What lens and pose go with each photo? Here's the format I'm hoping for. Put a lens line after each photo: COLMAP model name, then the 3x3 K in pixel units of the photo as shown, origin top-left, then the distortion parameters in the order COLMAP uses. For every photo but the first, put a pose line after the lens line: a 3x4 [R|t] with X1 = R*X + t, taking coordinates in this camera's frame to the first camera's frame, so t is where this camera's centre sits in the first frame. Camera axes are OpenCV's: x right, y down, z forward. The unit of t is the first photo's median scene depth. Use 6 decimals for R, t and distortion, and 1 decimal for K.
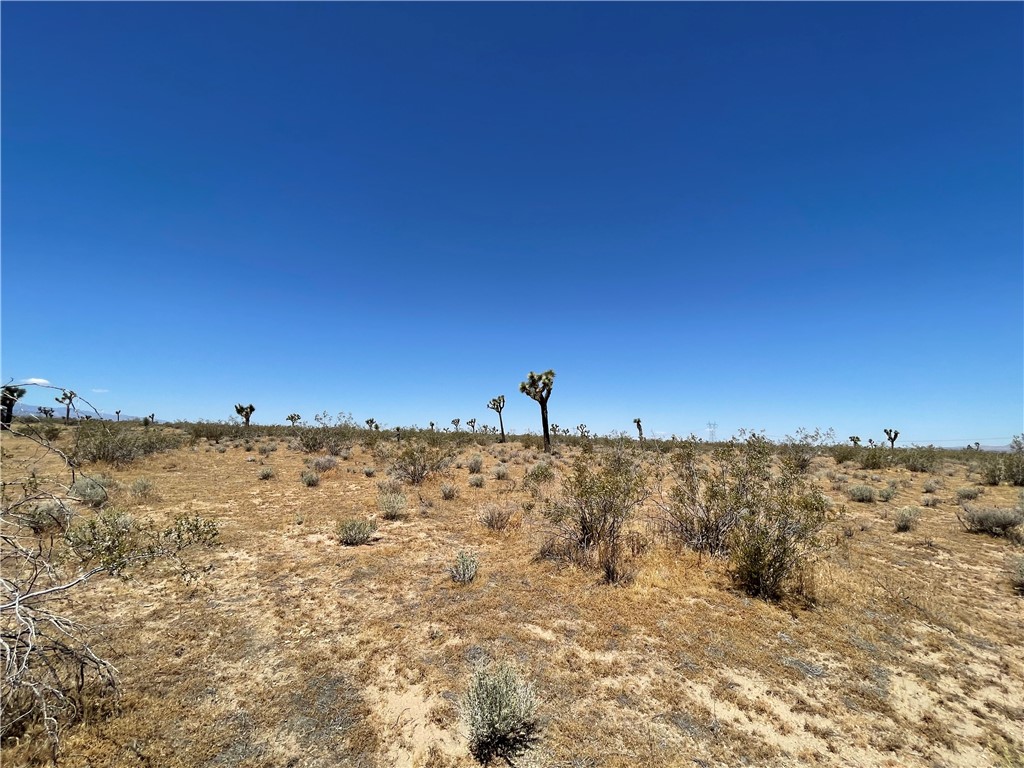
lens RADIAL K [[437.4, 0, 510.0], [0, 437.4, 383.9], [0, 0, 1]] dist [-0.000595, 0.000637]
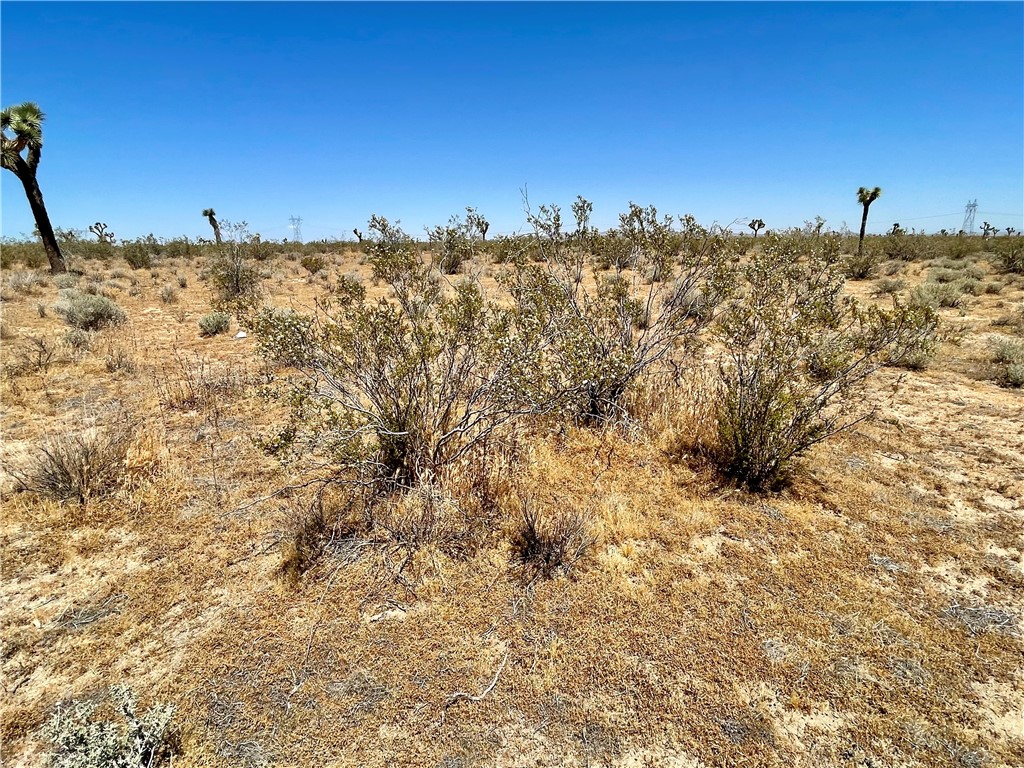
lens RADIAL K [[571.0, 0, 506.8], [0, 571.0, 387.2], [0, 0, 1]] dist [-0.007510, 0.004776]
pose [[0.715239, -0.213128, 0.665590, -0.069529], [-0.046880, 0.935590, 0.349961, 0.070245], [-0.697306, -0.281509, 0.659179, 0.448991]]
